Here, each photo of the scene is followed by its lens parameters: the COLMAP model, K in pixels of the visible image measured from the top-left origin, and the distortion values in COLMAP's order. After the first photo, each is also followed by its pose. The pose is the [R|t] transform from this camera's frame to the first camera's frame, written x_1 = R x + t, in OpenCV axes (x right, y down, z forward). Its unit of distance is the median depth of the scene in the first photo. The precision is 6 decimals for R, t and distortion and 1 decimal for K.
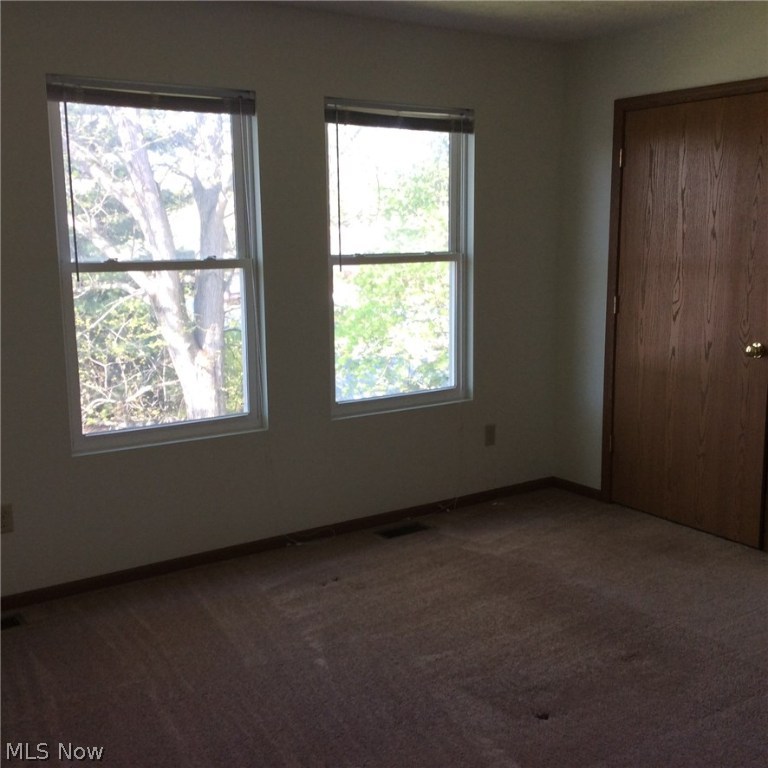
lens RADIAL K [[933.5, 0, 380.7], [0, 933.5, 398.9], [0, 0, 1]] dist [0.153505, -0.314999]
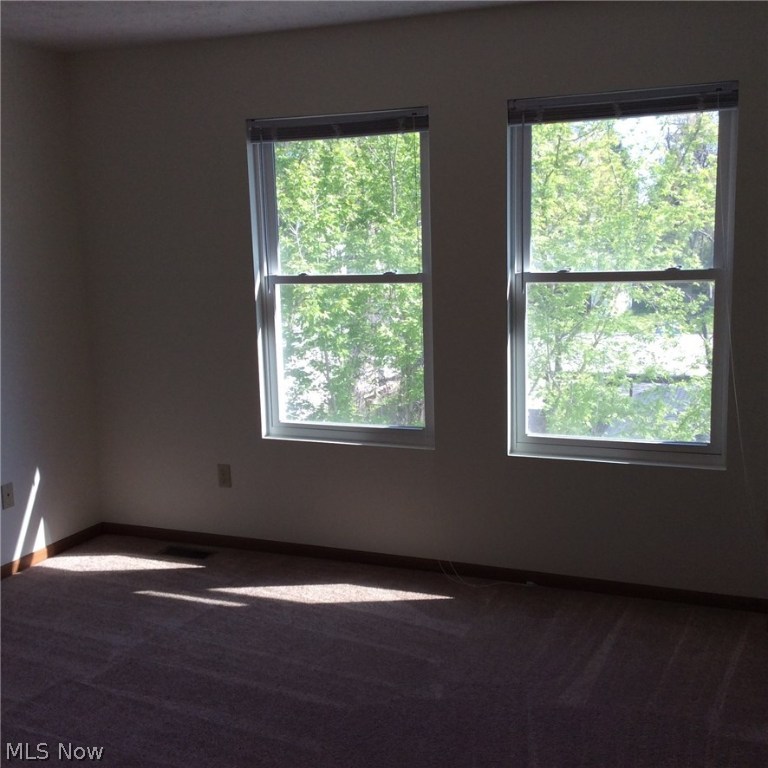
lens RADIAL K [[933.5, 0, 380.7], [0, 933.5, 398.9], [0, 0, 1]] dist [0.153505, -0.314999]
pose [[0.529580, 0.135915, -0.837301, 0.736765], [-0.132413, 0.988225, 0.076664, -0.096296], [0.837862, 0.070269, 0.541341, 0.475915]]
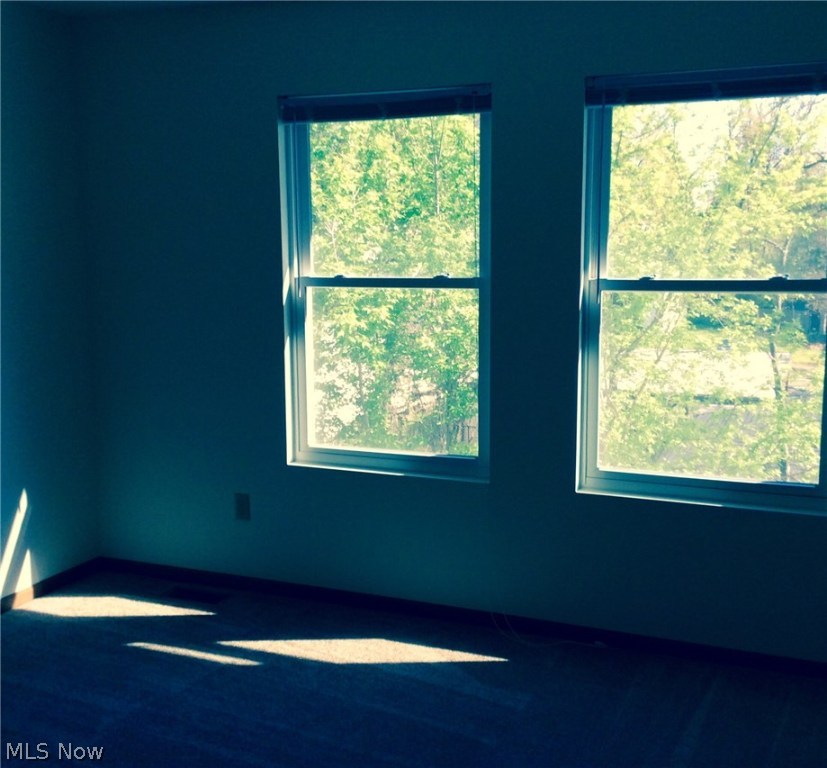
lens RADIAL K [[1016.6, 0, 428.9], [0, 1016.6, 387.4], [0, 0, 1]] dist [0.154037, -0.355038]
pose [[0.537366, 0.123330, -0.834283, 0.688013], [-0.152429, 0.987160, 0.047749, -0.096173], [0.829460, 0.101510, 0.549265, 0.496952]]
